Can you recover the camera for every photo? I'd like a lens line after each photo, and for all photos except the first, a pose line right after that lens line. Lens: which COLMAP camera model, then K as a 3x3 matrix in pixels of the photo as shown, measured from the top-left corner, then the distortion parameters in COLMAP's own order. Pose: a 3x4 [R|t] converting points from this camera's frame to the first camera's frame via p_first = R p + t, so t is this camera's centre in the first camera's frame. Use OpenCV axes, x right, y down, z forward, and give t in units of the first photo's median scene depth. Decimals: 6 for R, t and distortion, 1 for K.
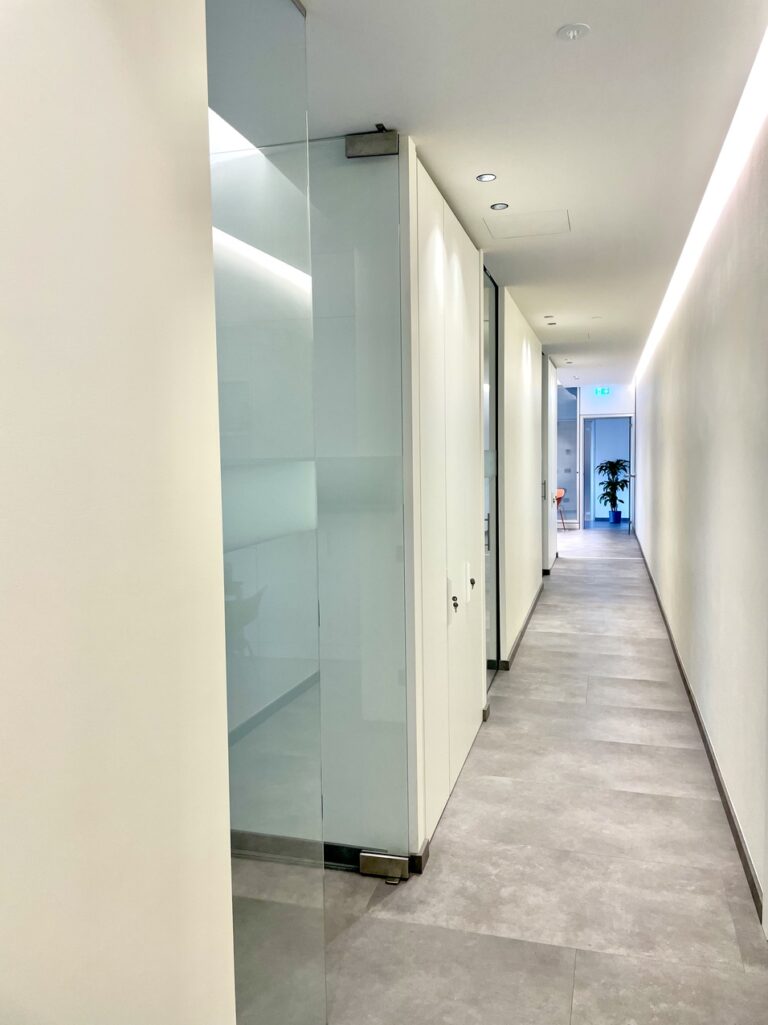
lens RADIAL K [[889.6, 0, 384.0], [0, 889.6, 512.5], [0, 0, 1]] dist [0.182142, -0.240435]
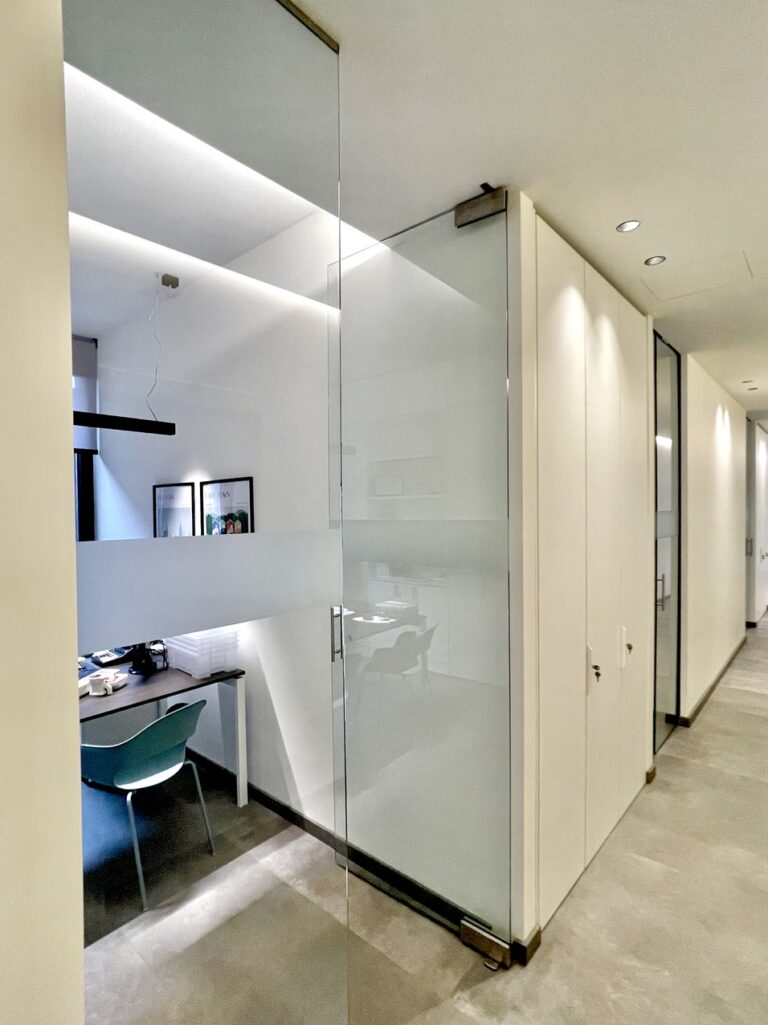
lens RADIAL K [[515.1, 0, 384.0], [0, 515.1, 512.5], [0, 0, 1]] dist [-0.001185, 0.000803]
pose [[0.875438, 0.022024, -0.482828, 0.140696], [-0.042981, 0.998551, -0.032383, -0.041889], [0.481415, 0.049102, 0.875116, 0.388701]]
